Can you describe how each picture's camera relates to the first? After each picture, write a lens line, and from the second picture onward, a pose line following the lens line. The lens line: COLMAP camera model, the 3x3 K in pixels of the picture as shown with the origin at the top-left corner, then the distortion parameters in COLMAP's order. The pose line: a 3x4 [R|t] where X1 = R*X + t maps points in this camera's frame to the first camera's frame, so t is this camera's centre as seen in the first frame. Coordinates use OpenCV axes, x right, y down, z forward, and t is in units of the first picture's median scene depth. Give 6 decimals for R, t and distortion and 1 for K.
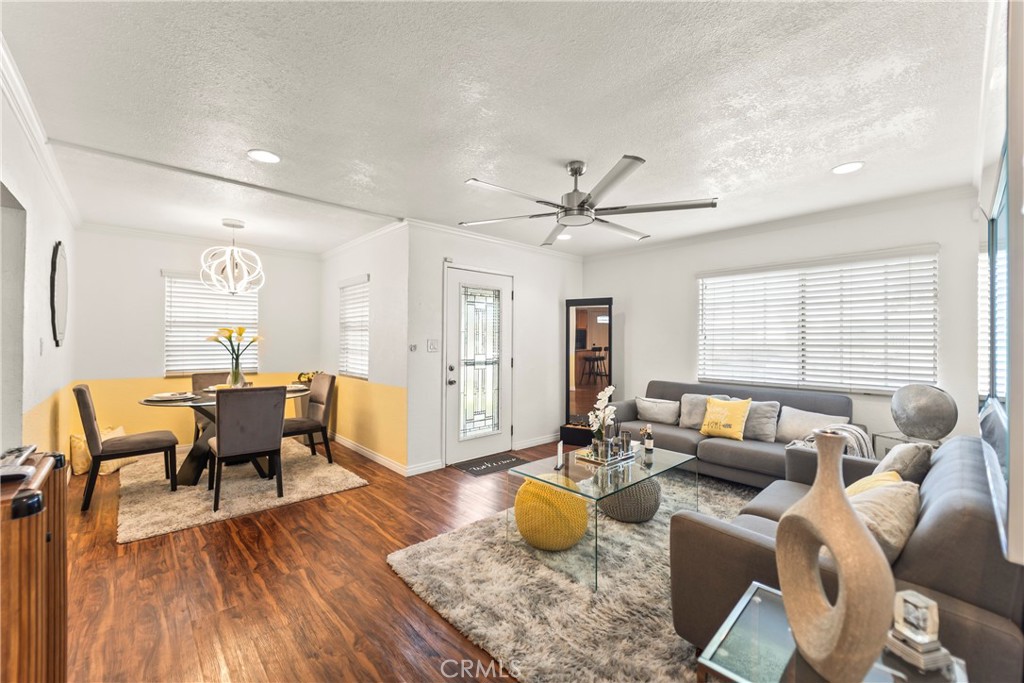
lens RADIAL K [[412.0, 0, 518.0], [0, 412.0, 337.8], [0, 0, 1]] dist [0.012623, -0.006861]
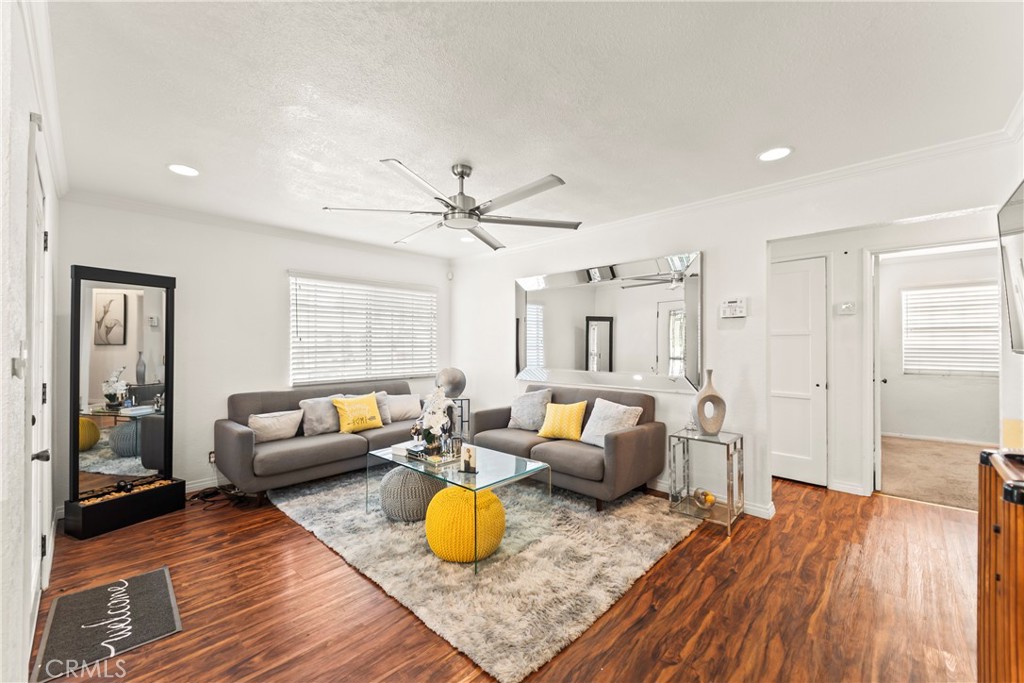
lens RADIAL K [[412.0, 0, 503.9], [0, 412.0, 342.3], [0, 0, 1]] dist [0.012623, -0.006861]
pose [[-0.056458, -0.002200, 0.998403, -1.131494], [-0.006264, 0.999979, 0.001849, 0.000482], [-0.998385, -0.006150, -0.056471, 1.241450]]
